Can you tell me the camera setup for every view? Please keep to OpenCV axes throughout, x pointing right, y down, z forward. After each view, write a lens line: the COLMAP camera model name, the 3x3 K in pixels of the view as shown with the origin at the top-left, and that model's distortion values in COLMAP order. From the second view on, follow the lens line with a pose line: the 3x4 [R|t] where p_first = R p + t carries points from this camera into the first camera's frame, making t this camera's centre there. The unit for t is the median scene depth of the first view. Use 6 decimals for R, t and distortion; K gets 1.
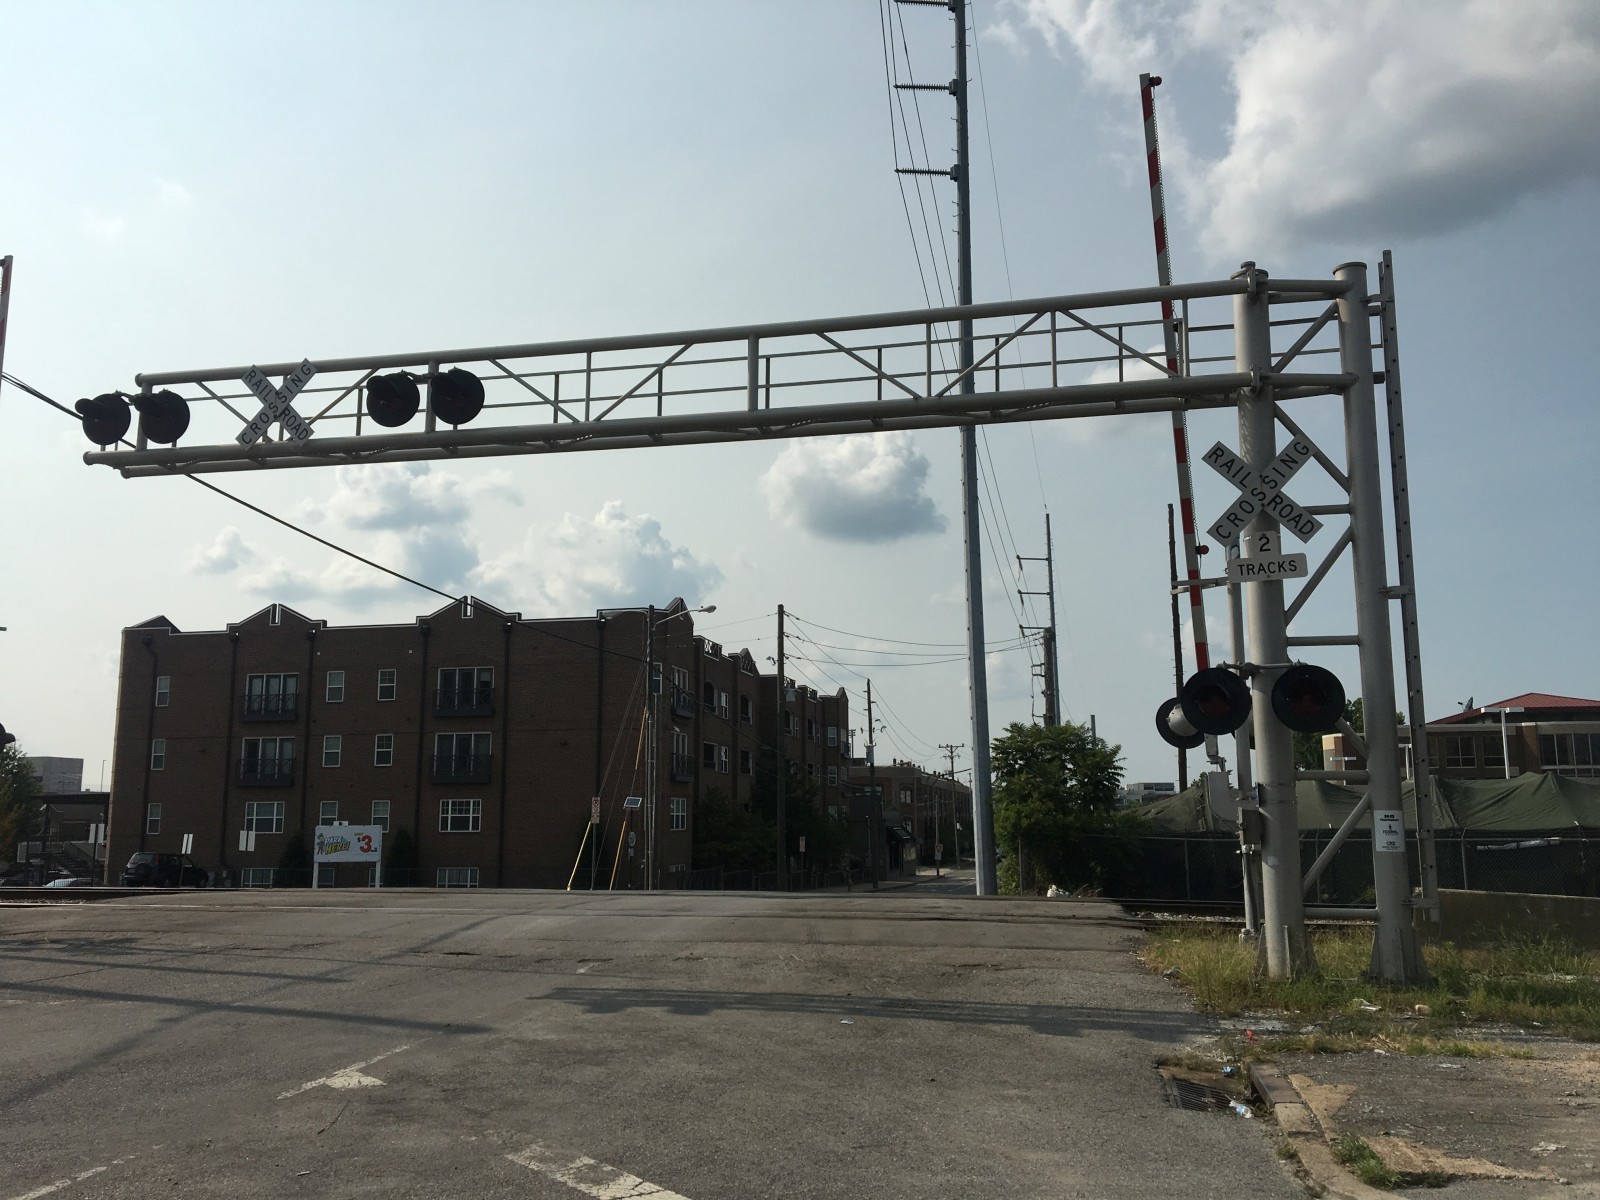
lens RADIAL K [[1338.1, 0, 793.9], [0, 1338.1, 601.0], [0, 0, 1]] dist [0.102158, -0.177077]
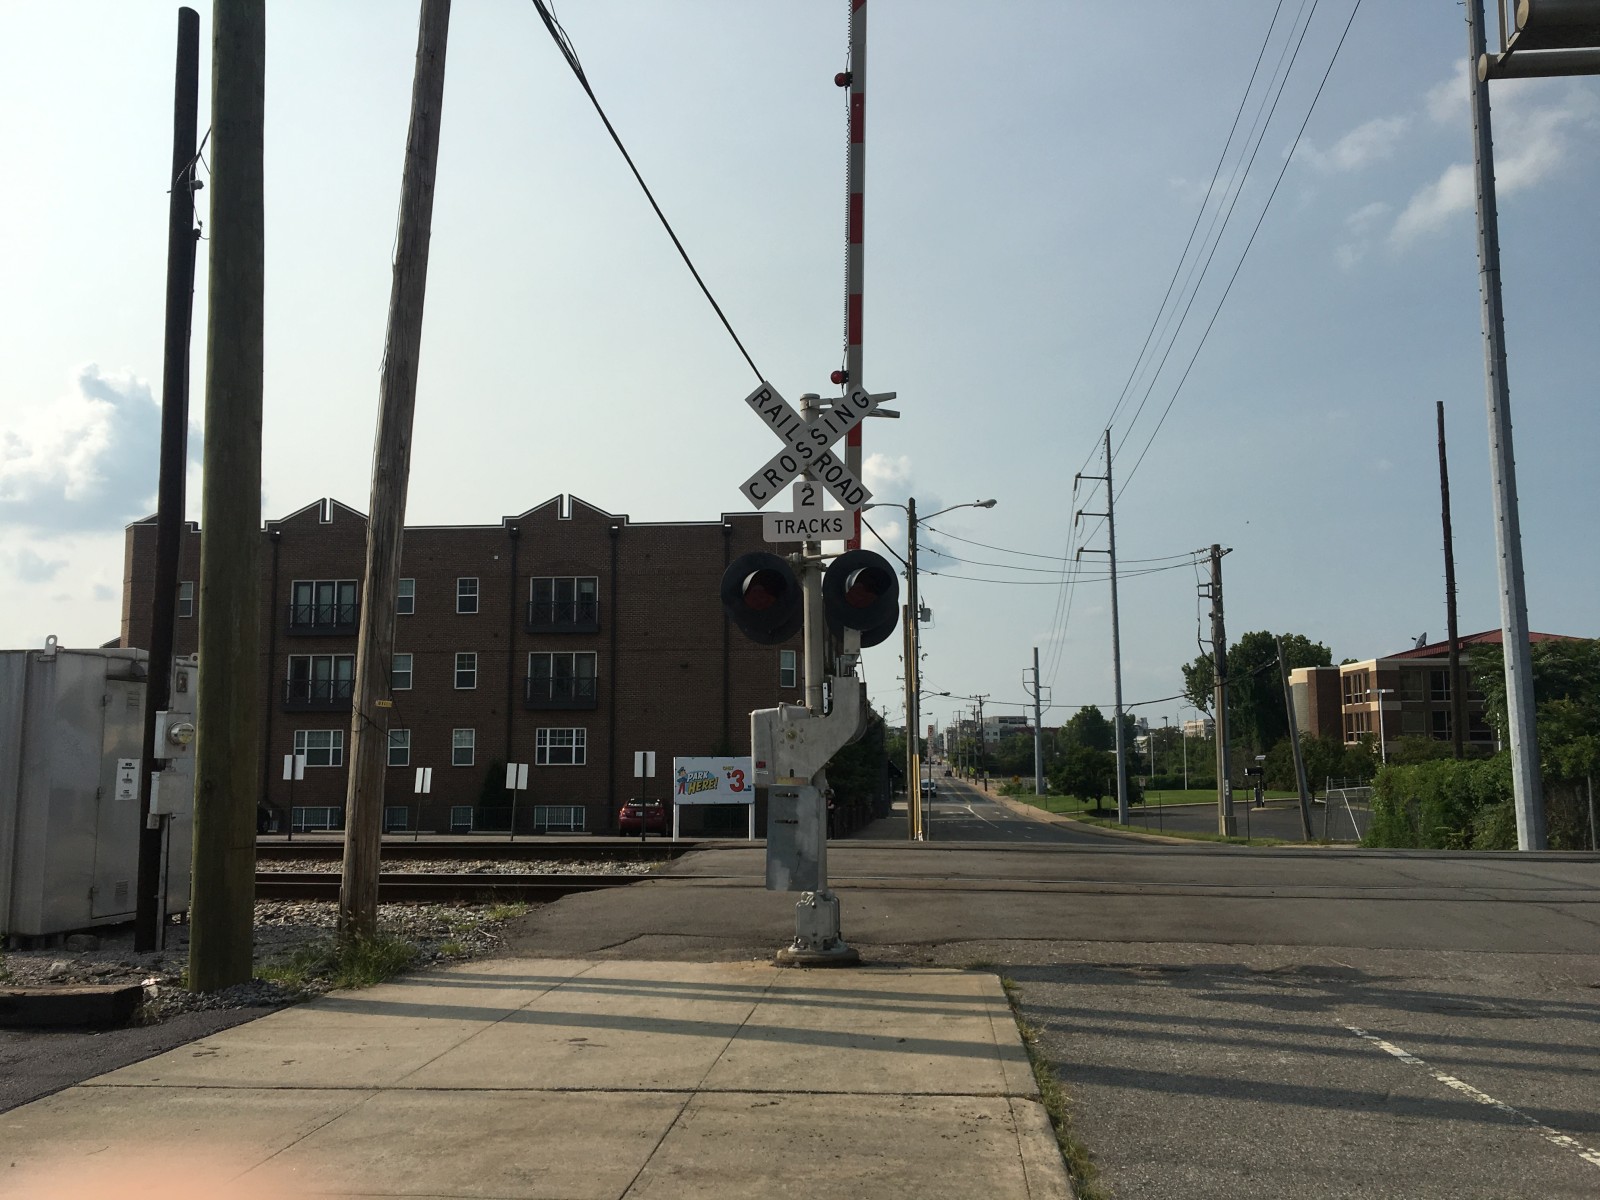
lens RADIAL K [[1338.1, 0, 793.9], [0, 1338.1, 601.0], [0, 0, 1]] dist [0.102158, -0.177077]
pose [[0.993203, 0.015445, 0.115366, -0.396376], [-0.021036, 0.998654, 0.047401, 0.042286], [-0.114479, -0.049505, 0.992191, 0.255297]]
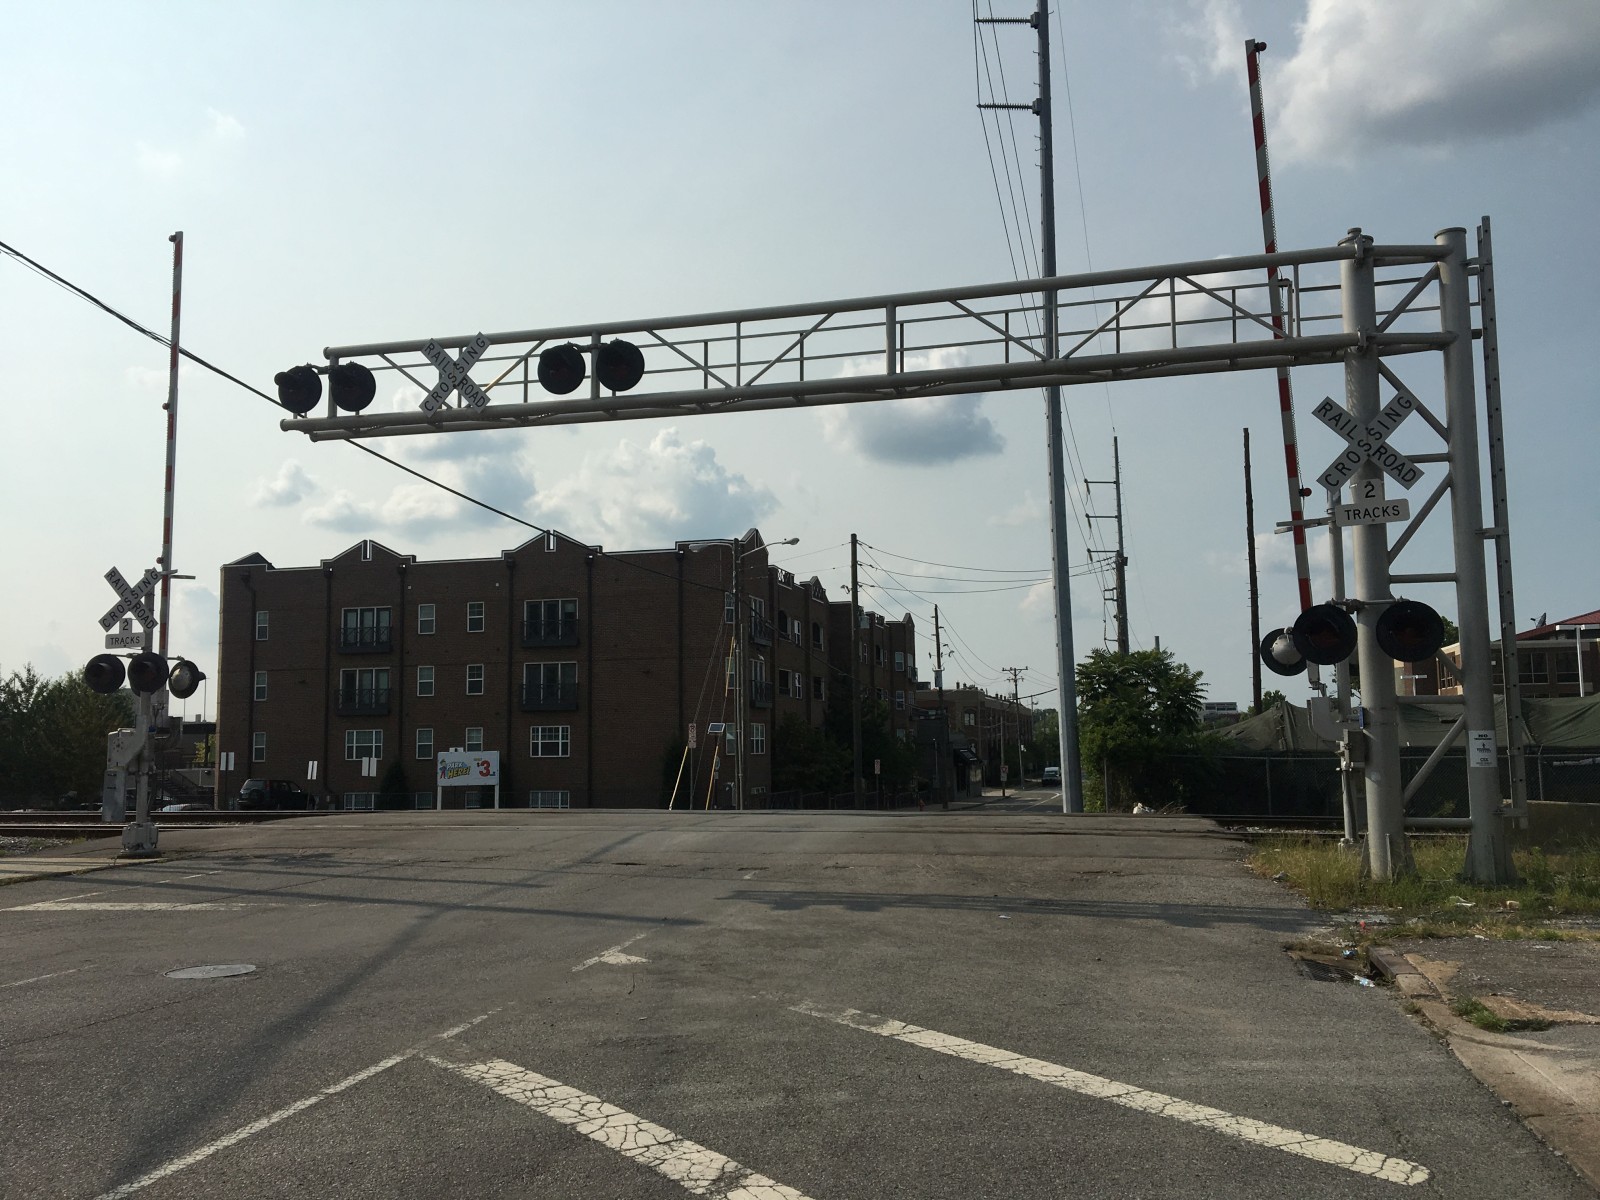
lens RADIAL K [[1341.3, 0, 800.0], [0, 1341.3, 600.0], [0, 0, 1]] dist [0.097081, -0.155612]
pose [[0.999207, -0.013155, -0.037582, -0.028274], [0.015216, 0.998365, 0.055100, -0.008251], [0.036796, -0.055628, 0.997773, -0.046820]]
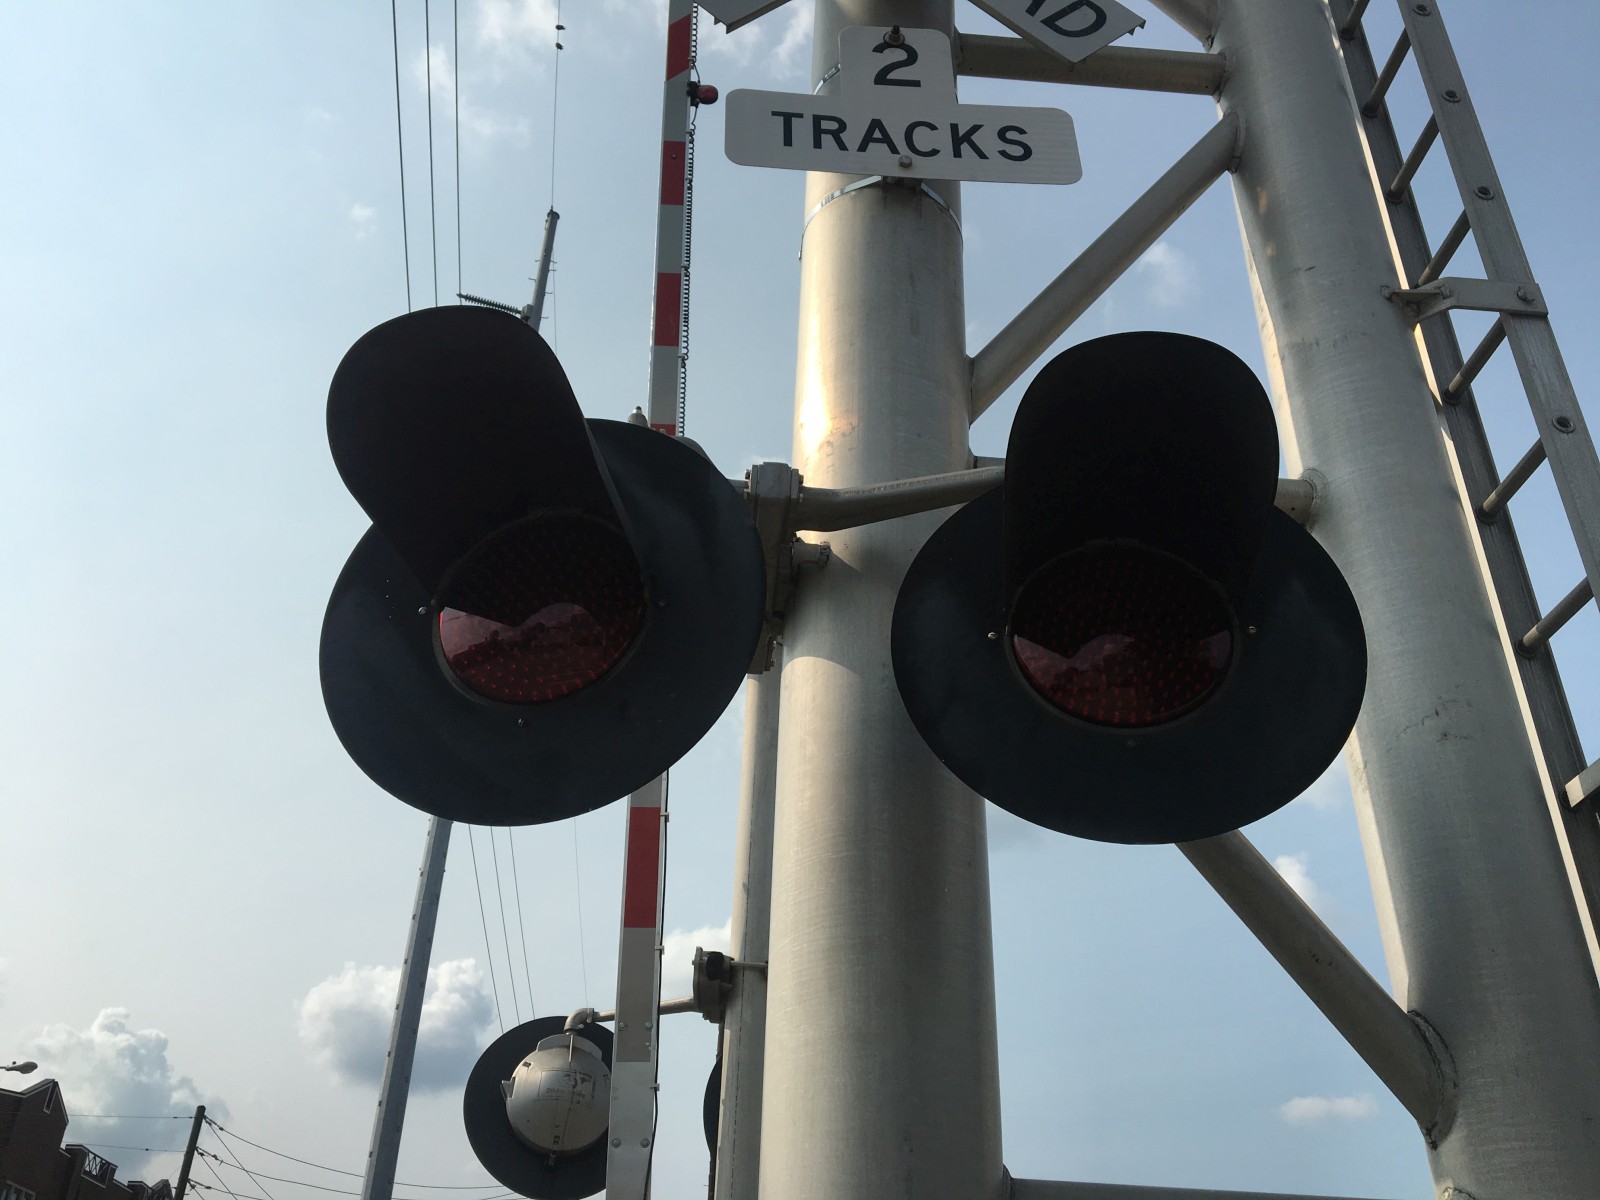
lens RADIAL K [[1341.3, 0, 800.0], [0, 1341.3, 600.0], [0, 0, 1]] dist [0.097081, -0.155612]
pose [[0.944913, 0.202294, 0.257325, 0.113079], [-0.085108, 0.910960, -0.403620, 0.049167], [-0.316063, 0.359485, 0.877995, 0.323694]]
